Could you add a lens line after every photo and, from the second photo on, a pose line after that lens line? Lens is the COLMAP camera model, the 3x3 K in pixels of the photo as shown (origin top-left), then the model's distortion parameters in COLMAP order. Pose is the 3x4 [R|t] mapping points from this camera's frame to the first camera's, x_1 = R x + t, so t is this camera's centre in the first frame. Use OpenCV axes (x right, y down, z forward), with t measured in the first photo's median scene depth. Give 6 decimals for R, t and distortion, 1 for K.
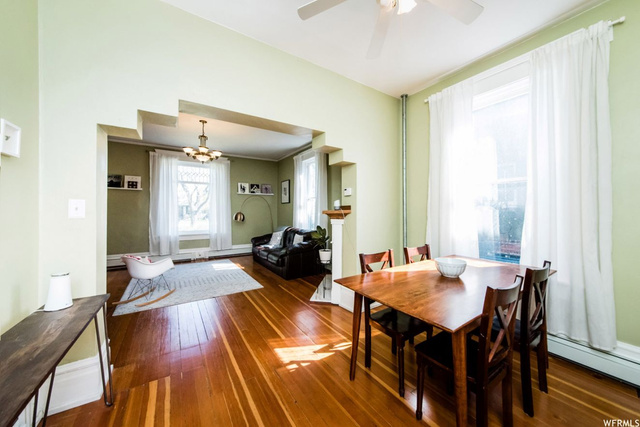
lens RADIAL K [[226.8, 0, 304.2], [0, 226.8, 208.3], [0, 0, 1]] dist [0.001091, 0.001485]
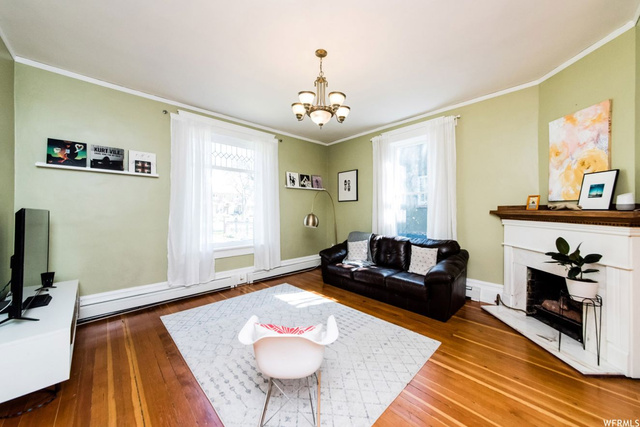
lens RADIAL K [[239.0, 0, 309.5], [0, 239.0, 207.1], [0, 0, 1]] dist [0.015536, 0.000062]
pose [[0.983123, 0.002601, 0.182927, -0.391516], [-0.002000, 0.999992, -0.003475, 0.000110], [-0.182934, 0.003050, 0.983120, 0.276549]]
